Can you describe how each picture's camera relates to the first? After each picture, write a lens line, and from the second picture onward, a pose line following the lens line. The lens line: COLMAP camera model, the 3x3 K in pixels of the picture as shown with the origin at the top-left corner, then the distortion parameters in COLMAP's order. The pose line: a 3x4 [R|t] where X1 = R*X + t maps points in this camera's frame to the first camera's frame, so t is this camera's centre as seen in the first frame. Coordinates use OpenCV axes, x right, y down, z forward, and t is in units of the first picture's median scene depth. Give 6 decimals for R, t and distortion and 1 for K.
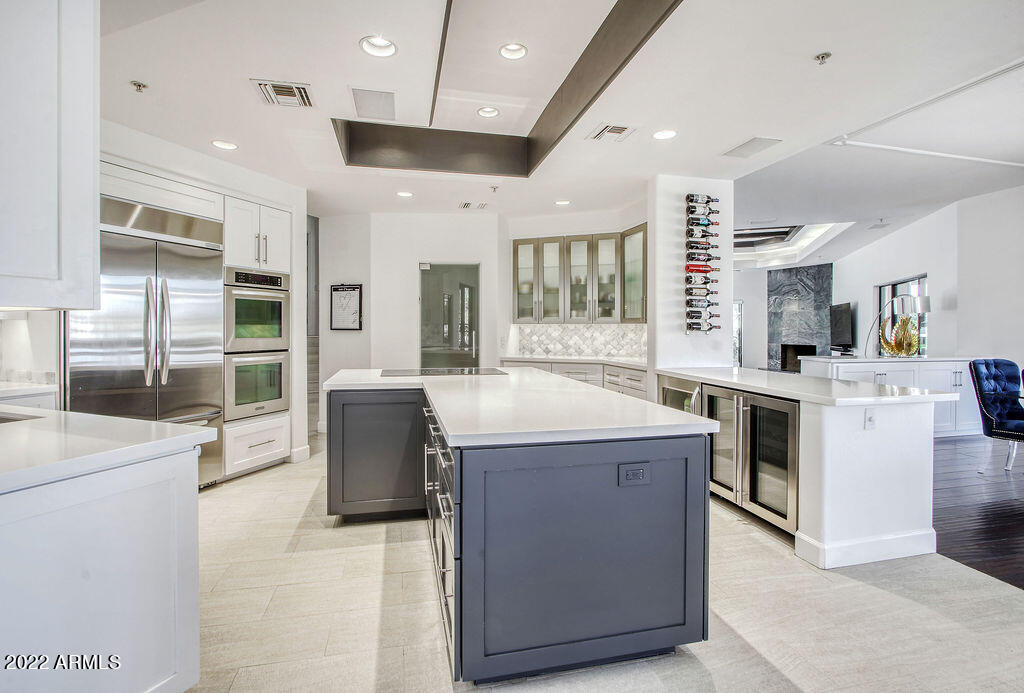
lens RADIAL K [[488.2, 0, 517.0], [0, 488.2, 326.5], [0, 0, 1]] dist [-0.009594, 0.001413]
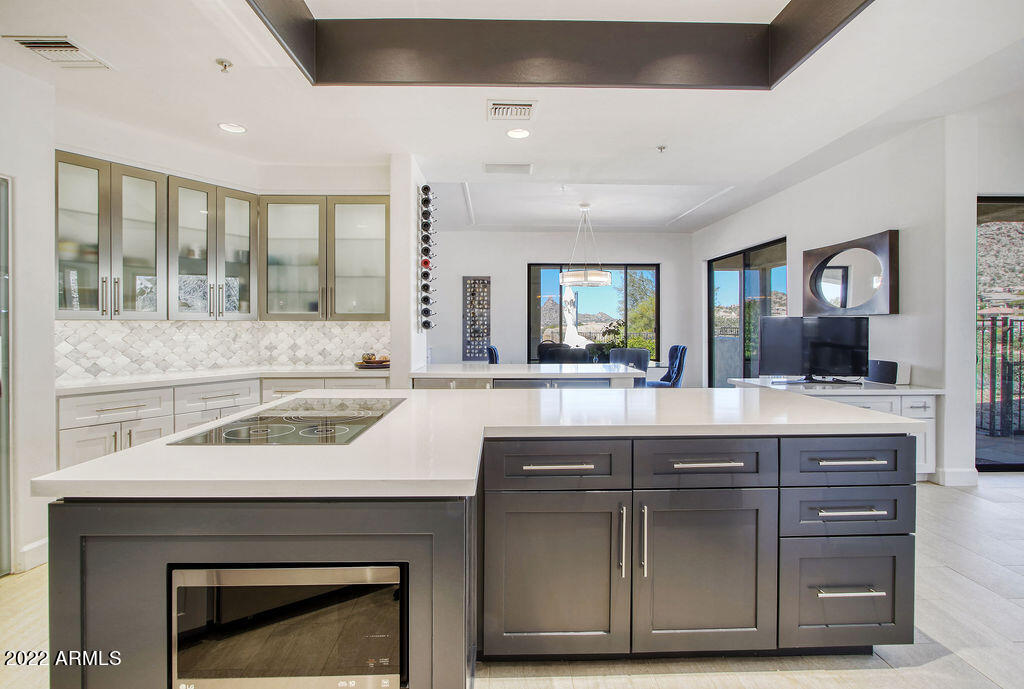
lens RADIAL K [[488.2, 0, 506.9], [0, 488.2, 328.5], [0, 0, 1]] dist [-0.009594, 0.001413]
pose [[0.213171, -0.006276, 0.976995, -0.546965], [0.003054, 0.999979, 0.005757, 0.003110], [-0.977010, 0.001757, 0.213186, 0.639130]]
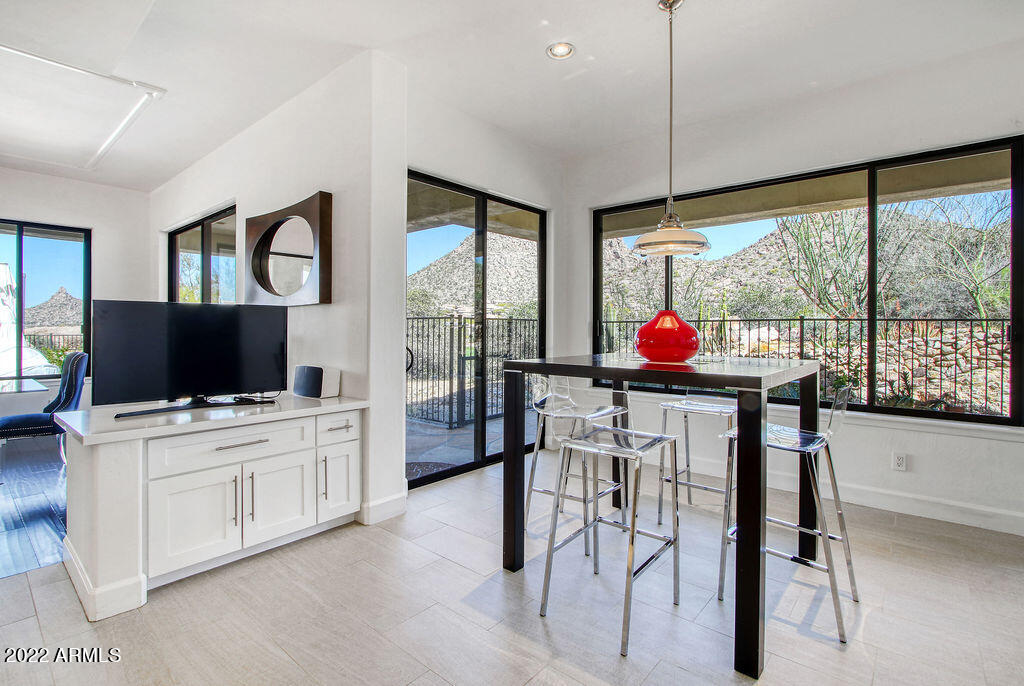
lens RADIAL K [[488.2, 0, 506.5], [0, 488.2, 336.7], [0, 0, 1]] dist [-0.009594, 0.001413]
pose [[-0.576394, -0.015923, 0.817017, -0.528334], [0.002367, 0.999773, 0.021154, 0.003837], [-0.817168, 0.014127, -0.576226, 0.620759]]
